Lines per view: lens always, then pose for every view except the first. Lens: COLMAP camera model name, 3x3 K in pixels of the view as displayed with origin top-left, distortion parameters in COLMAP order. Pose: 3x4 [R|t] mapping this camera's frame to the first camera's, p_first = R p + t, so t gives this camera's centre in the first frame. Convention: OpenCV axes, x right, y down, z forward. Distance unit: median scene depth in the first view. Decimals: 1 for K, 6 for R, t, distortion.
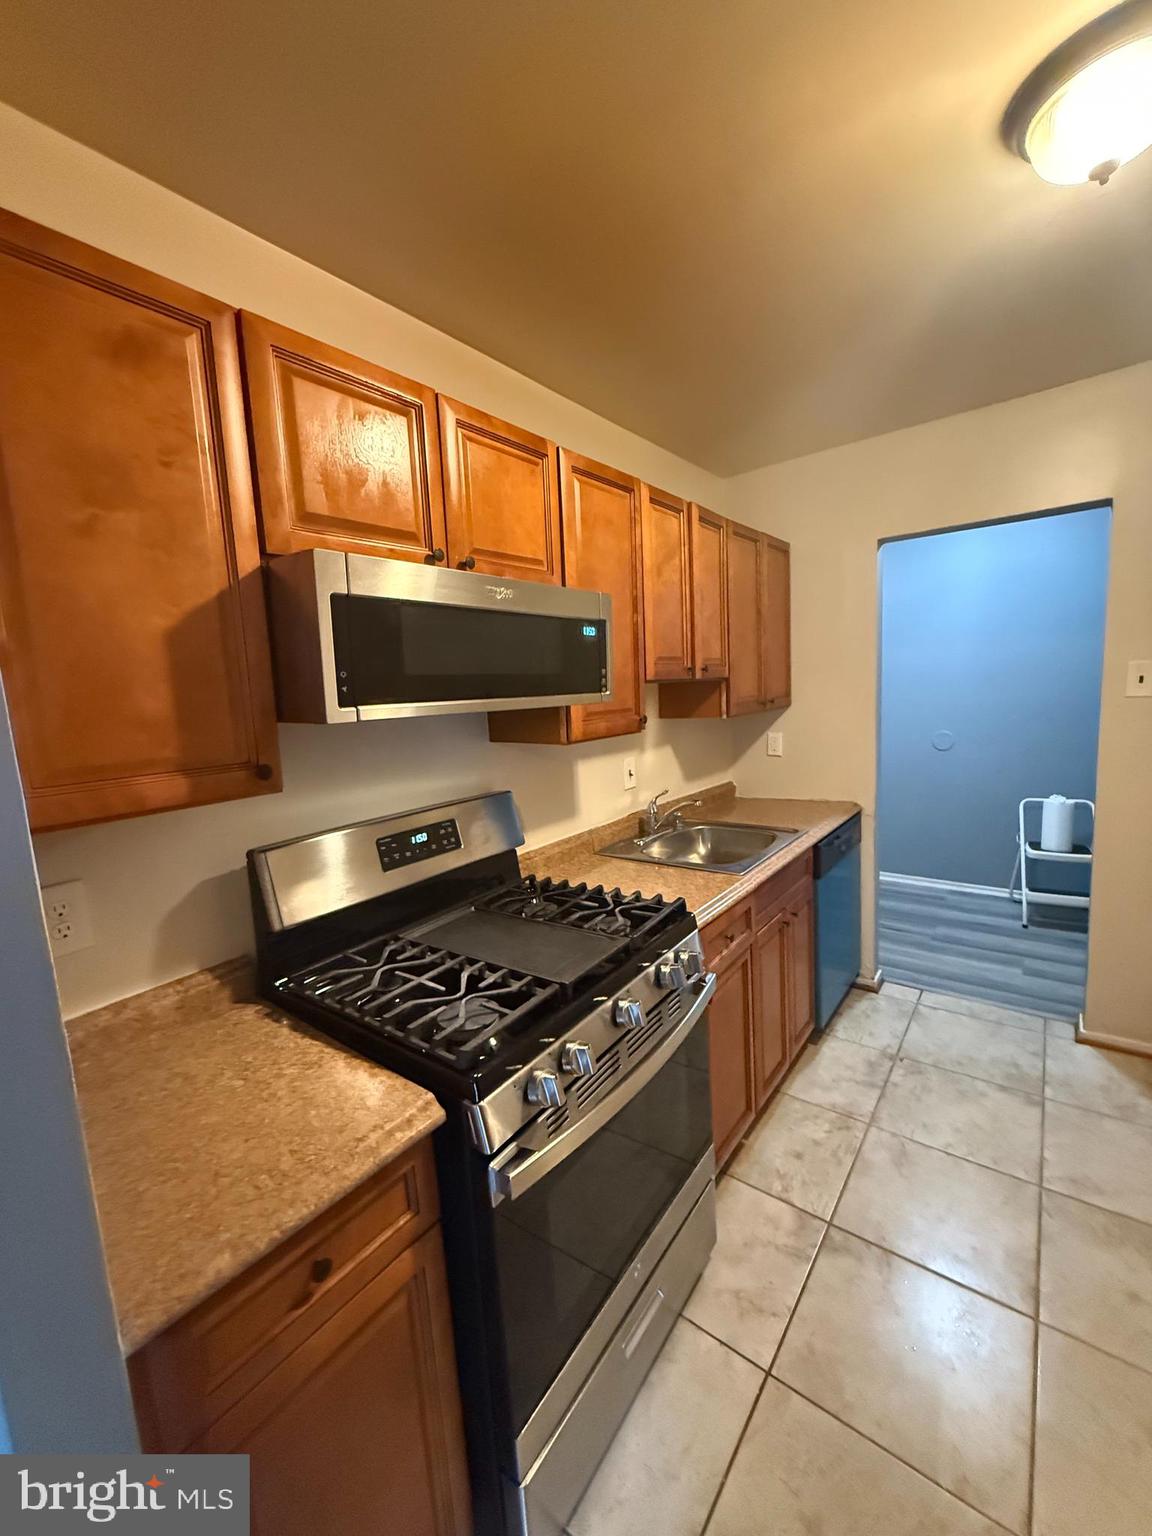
lens RADIAL K [[611.7, 0, 577.4], [0, 611.7, 762.7], [0, 0, 1]] dist [0.000517, -0.000080]
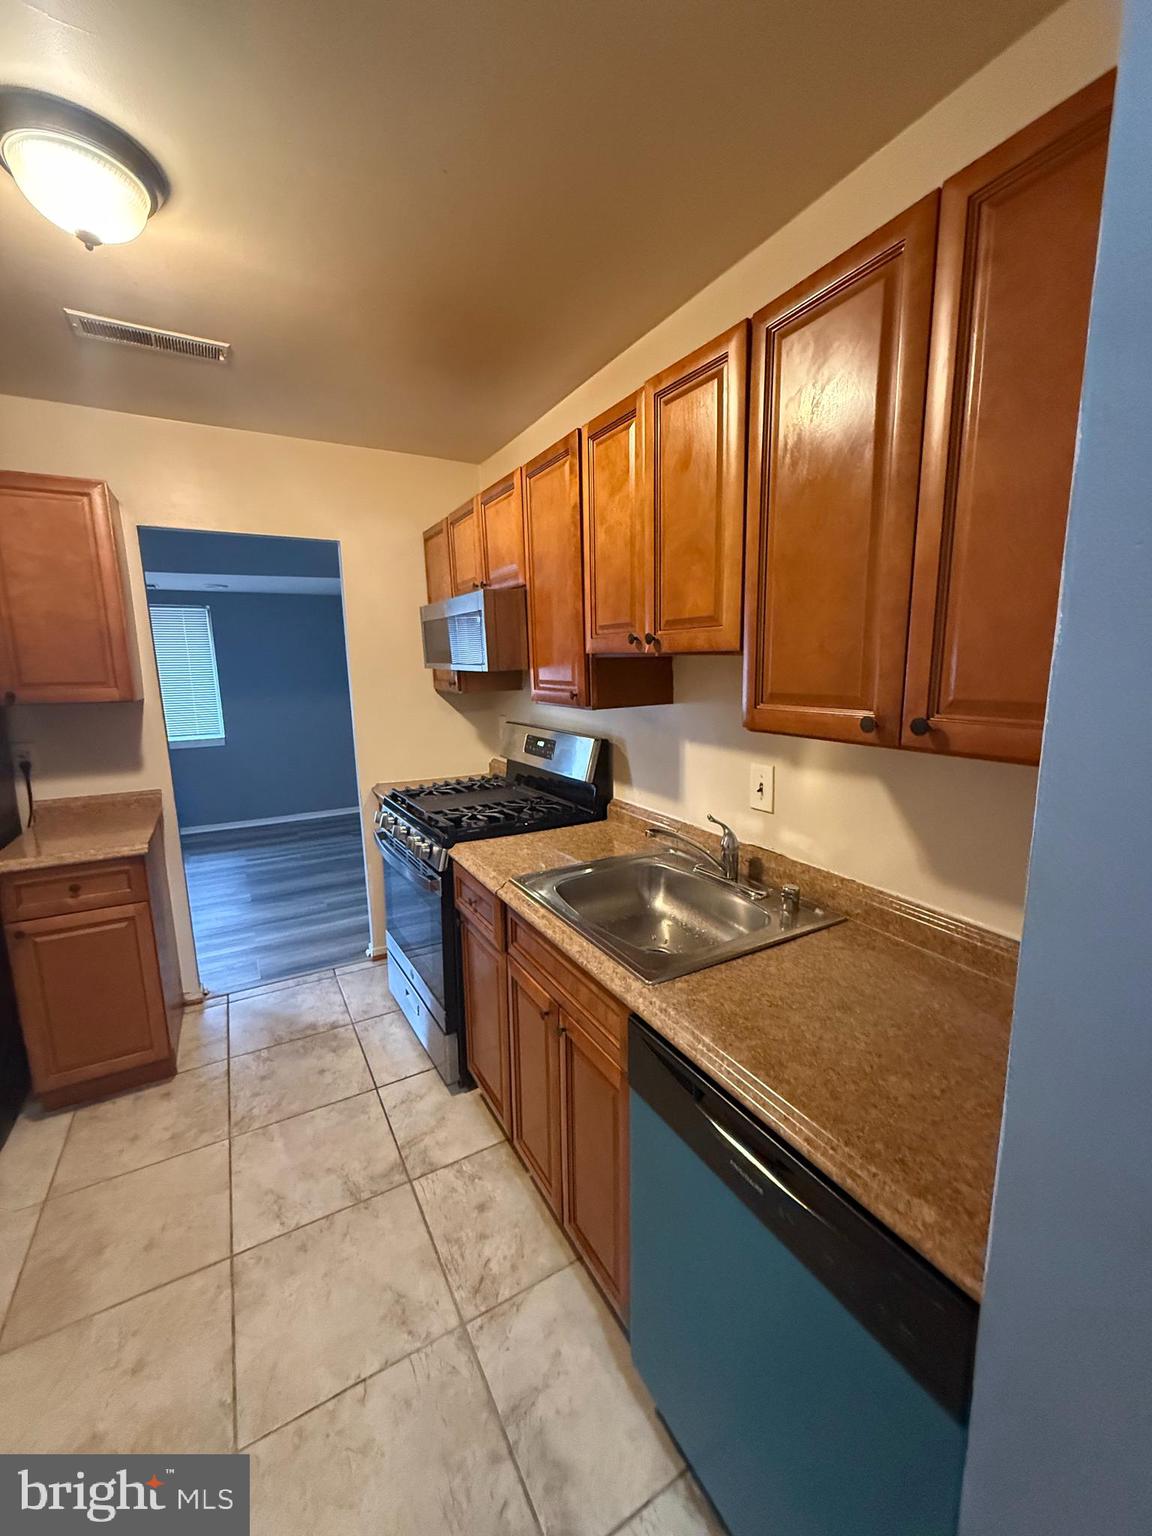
lens RADIAL K [[611.7, 0, 578.2], [0, 611.7, 763.3], [0, 0, 1]] dist [0.000517, -0.000080]
pose [[-0.375055, 0.215759, -0.901544, 0.686671], [-0.079723, 0.961426, 0.263256, -0.153378], [0.923568, 0.170610, -0.343387, 0.939847]]
